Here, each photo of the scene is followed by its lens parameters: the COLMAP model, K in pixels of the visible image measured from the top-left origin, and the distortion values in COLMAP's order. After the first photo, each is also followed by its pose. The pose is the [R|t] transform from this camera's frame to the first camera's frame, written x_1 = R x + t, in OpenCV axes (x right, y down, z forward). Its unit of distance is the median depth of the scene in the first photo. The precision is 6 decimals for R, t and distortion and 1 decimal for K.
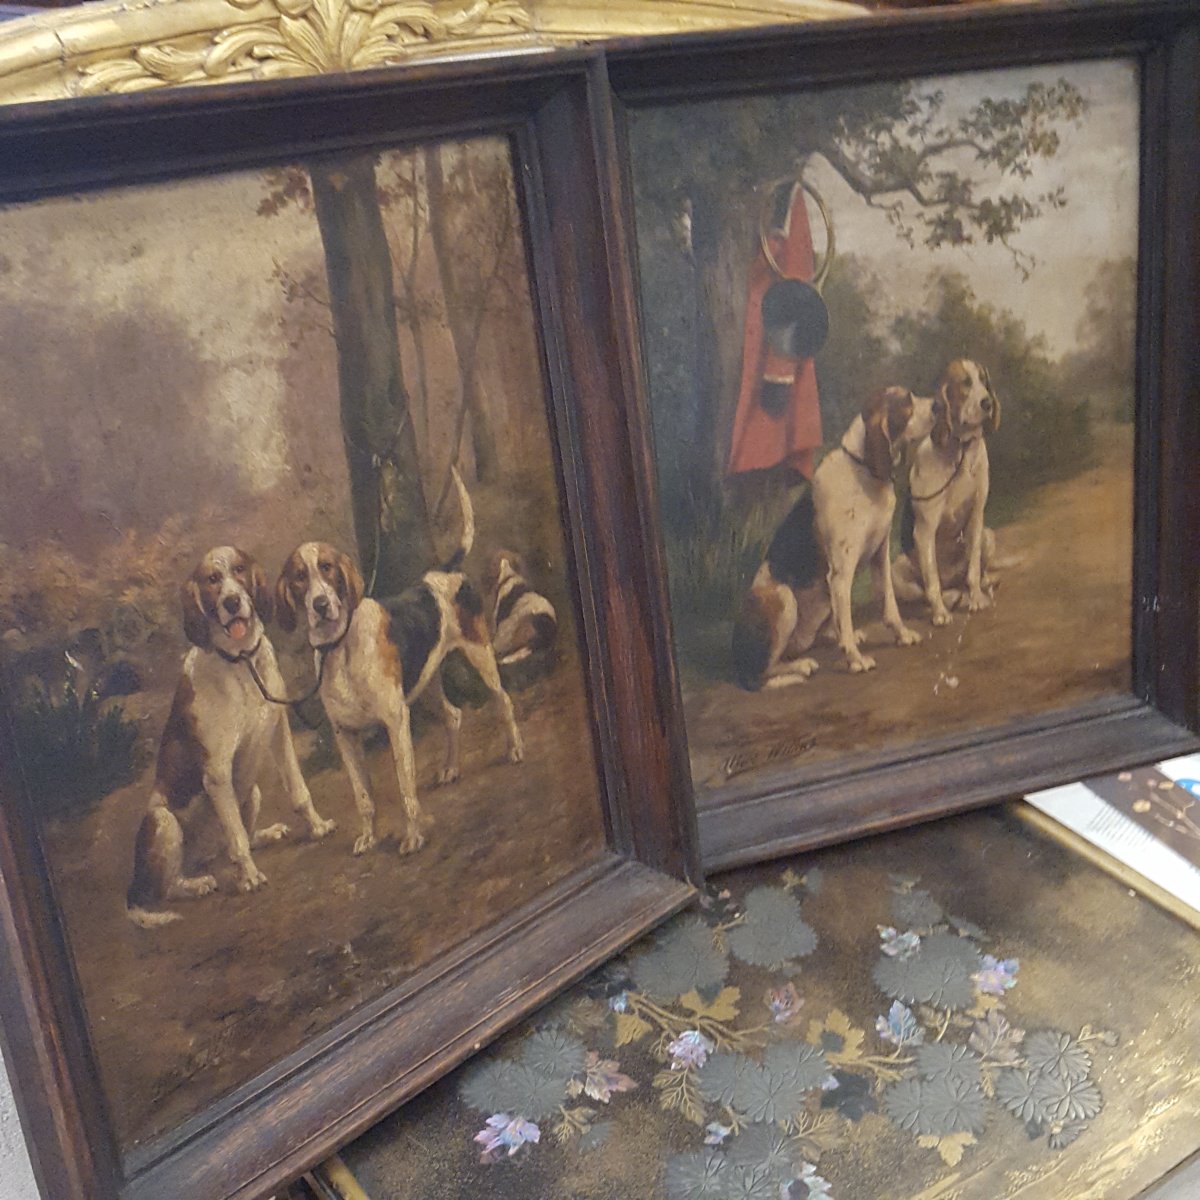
lens RADIAL K [[1604.8, 0, 599.8], [0, 1604.8, 618.3], [0, 0, 1]] dist [0.115205, 0.000000]
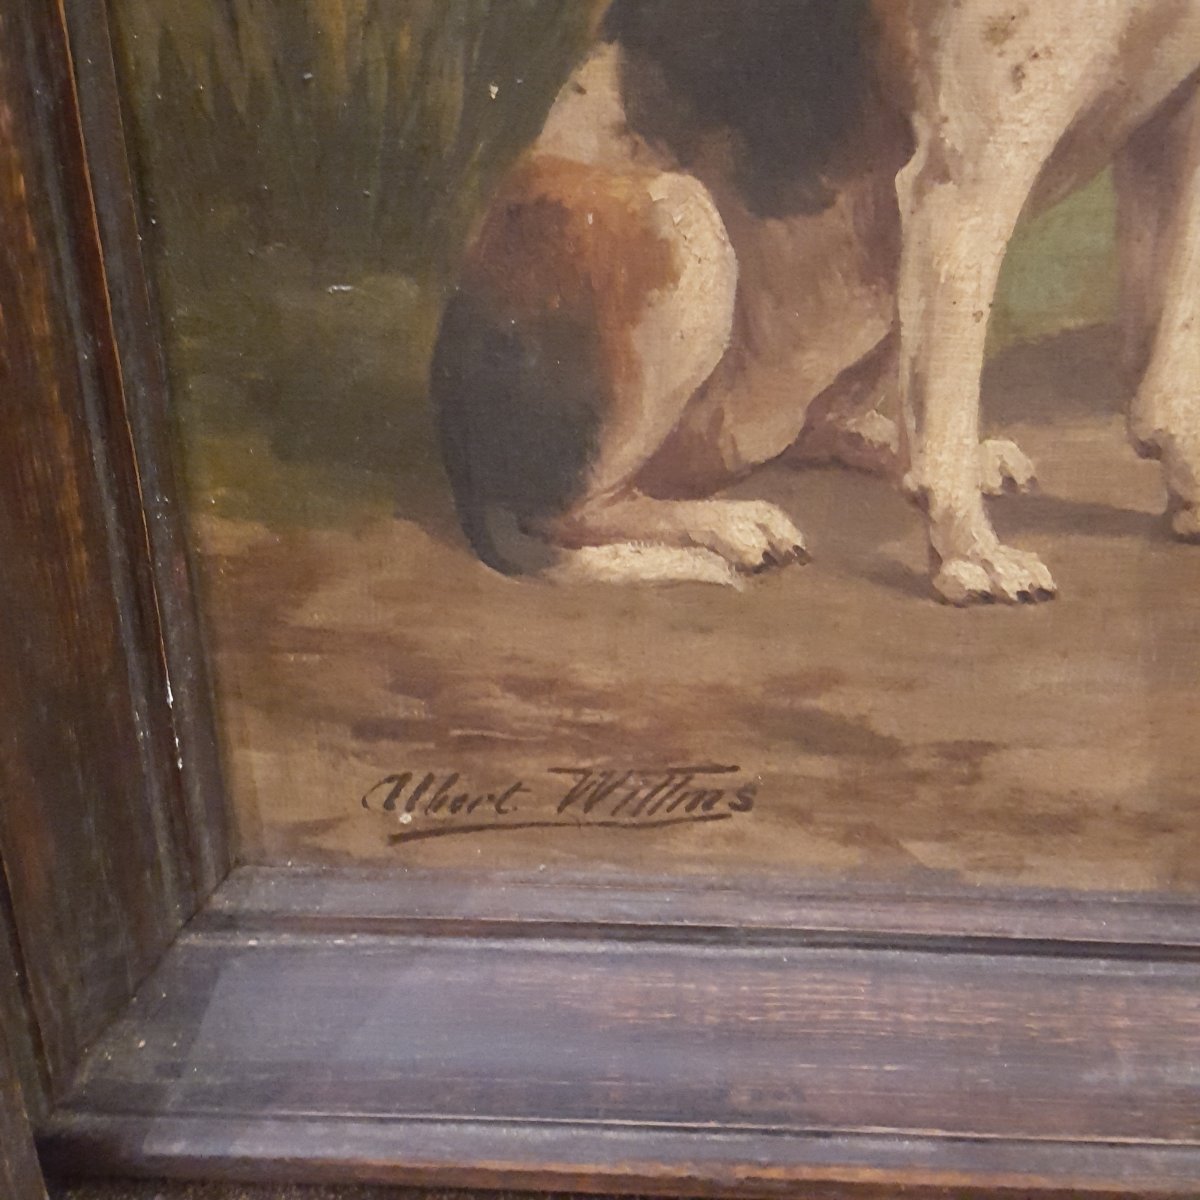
lens RADIAL K [[1604.8, 0, 604.2], [0, 1604.8, 580.1], [0, 0, 1]] dist [0.115205, 0.000000]
pose [[0.921894, 0.265580, -0.282098, 0.219111], [-0.201158, 0.950371, 0.237341, -0.021666], [0.331131, -0.162057, 0.929564, 0.917426]]
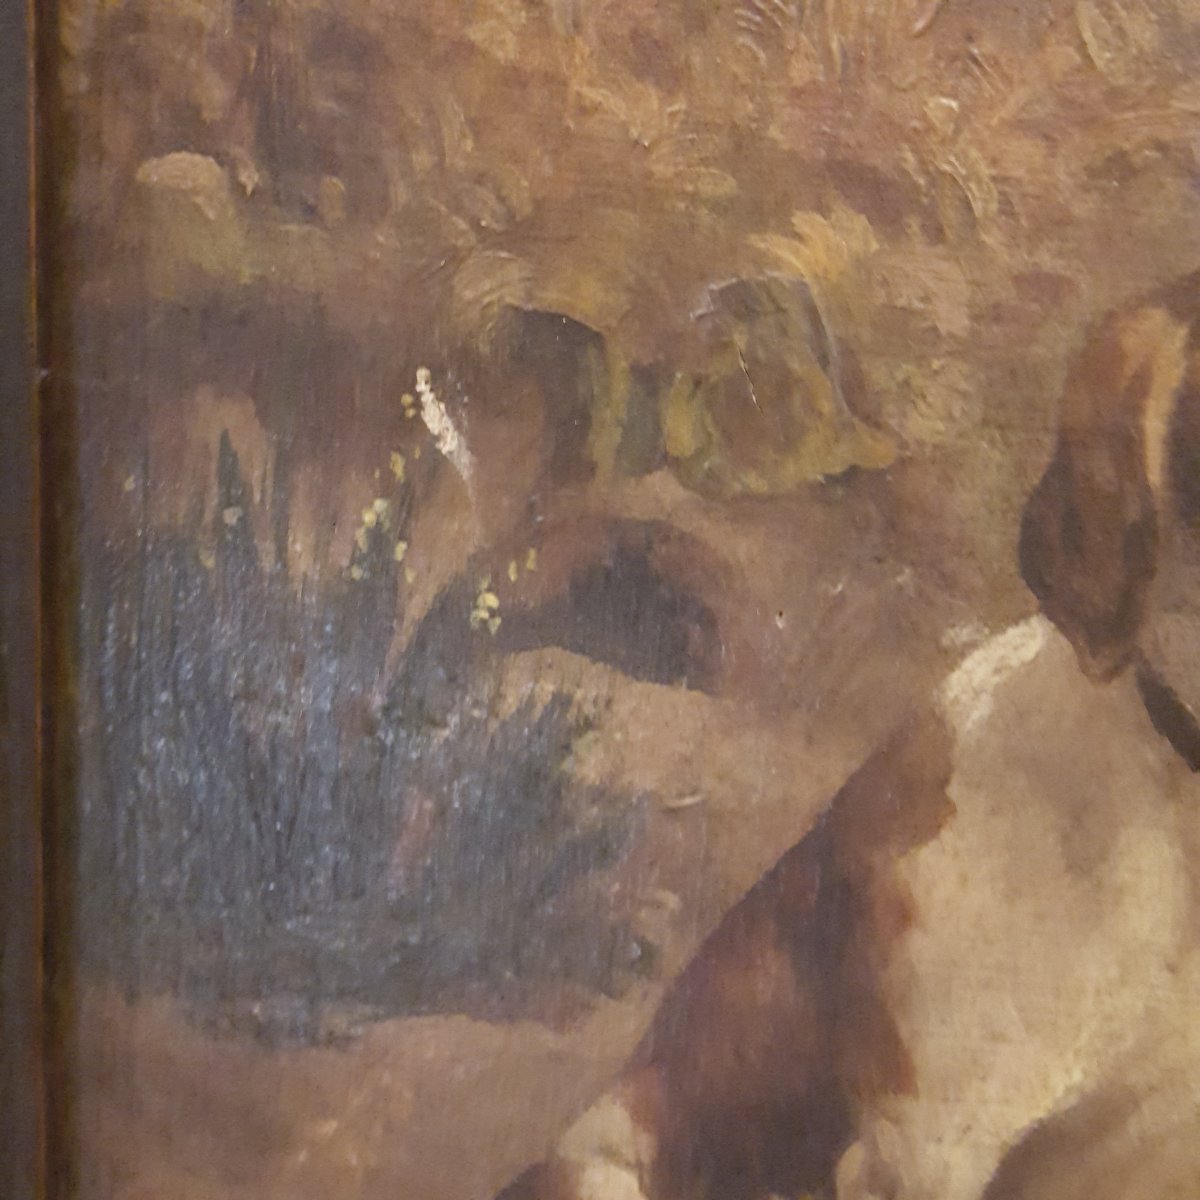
lens RADIAL K [[1604.8, 0, 611.6], [0, 1604.8, 597.9], [0, 0, 1]] dist [0.115205, 0.000000]
pose [[0.623214, 0.419079, -0.660286, -0.128406], [-0.395927, 0.897178, 0.195736, -0.003439], [0.674423, 0.139440, 0.725059, 0.702994]]
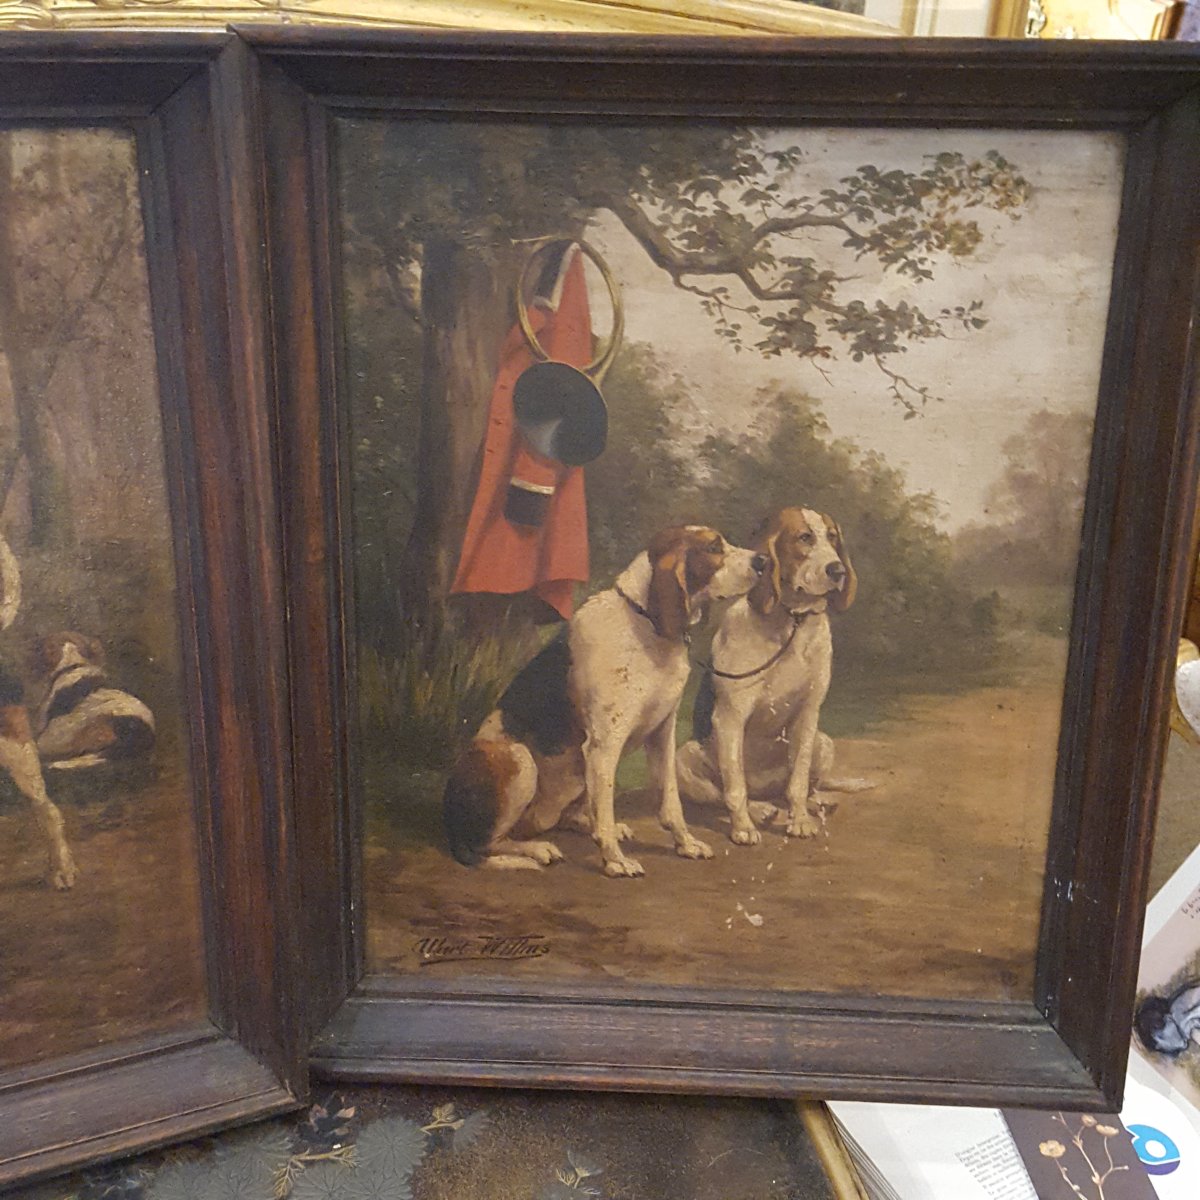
lens RADIAL K [[1604.8, 0, 590.5], [0, 1604.8, 587.3], [0, 0, 1]] dist [0.115205, 0.000000]
pose [[0.919654, 0.211176, -0.331120, 0.460546], [-0.212870, 0.976570, 0.031595, -0.150599], [0.330034, 0.041429, 0.943060, 0.324668]]
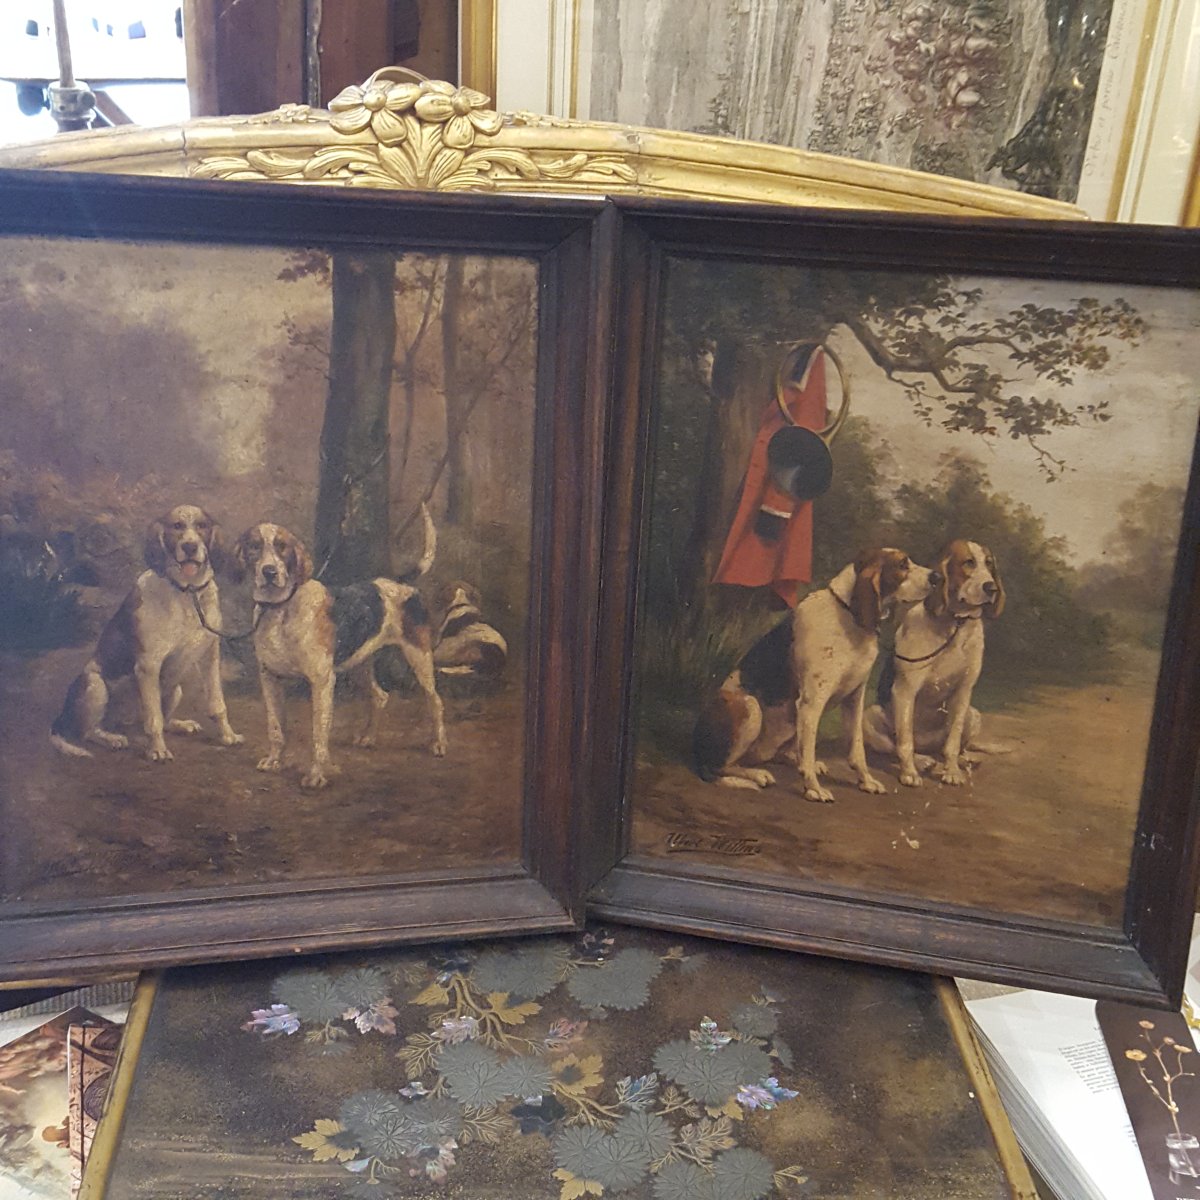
lens RADIAL K [[1604.8, 0, 595.2], [0, 1604.8, 609.5], [0, 0, 1]] dist [0.115205, 0.000000]
pose [[0.833235, 0.262603, -0.486580, 0.645864], [-0.297697, 0.954645, 0.005427, -0.060907], [0.465936, 0.140331, 0.873619, -0.020131]]
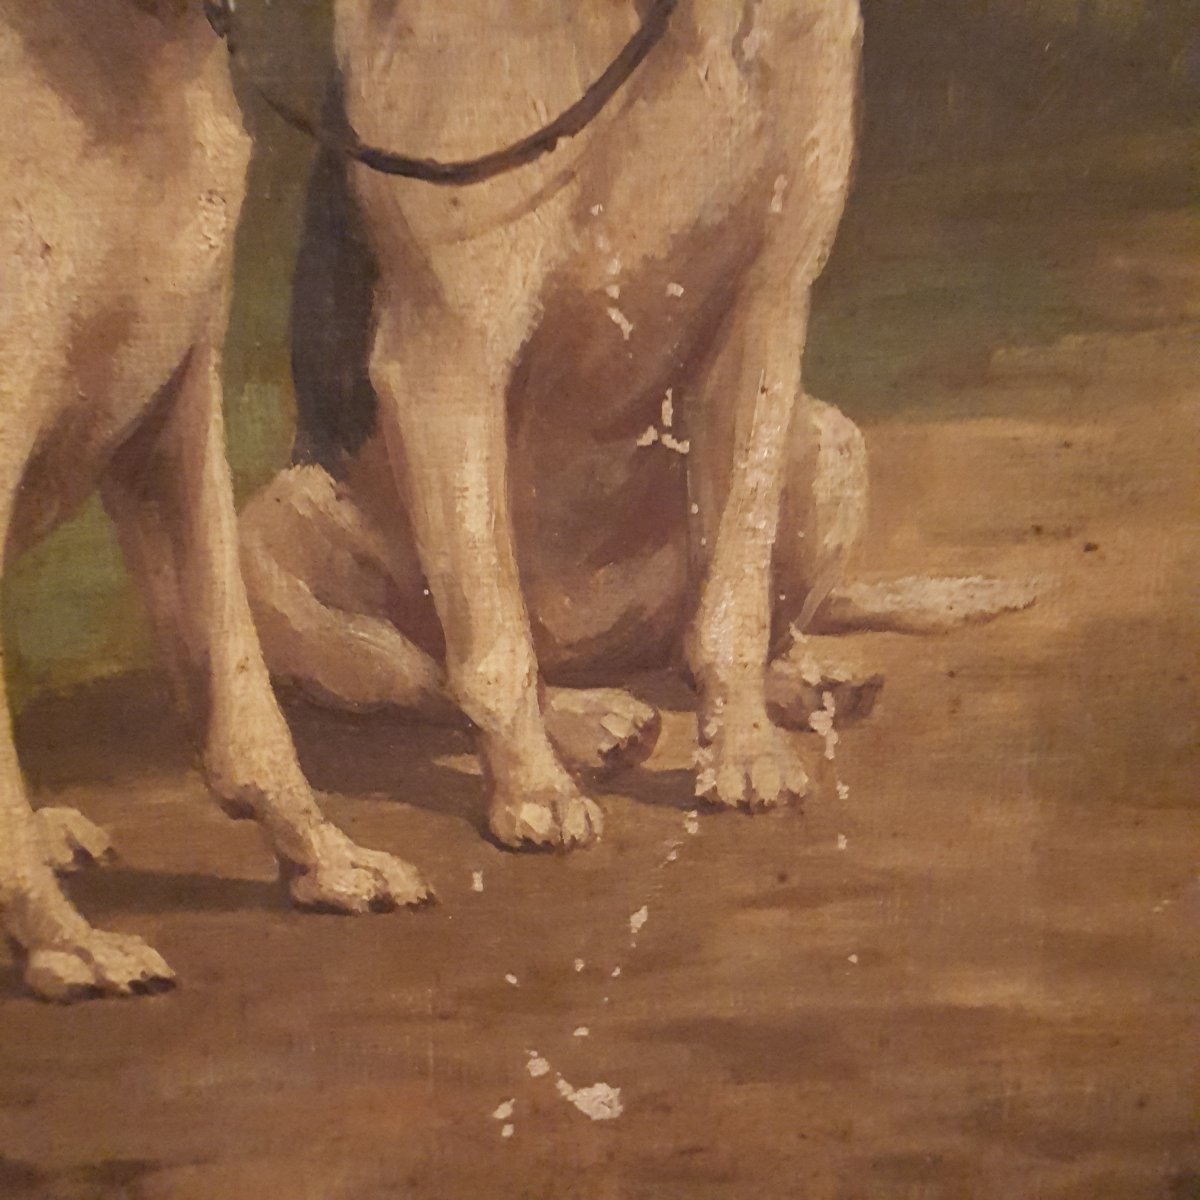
lens RADIAL K [[1604.8, 0, 602.3], [0, 1604.8, 598.5], [0, 0, 1]] dist [0.115205, 0.000000]
pose [[0.953235, 0.188070, -0.236586, 0.325466], [-0.165428, 0.979802, 0.112344, -0.062108], [0.252936, -0.067952, 0.965094, 1.007326]]
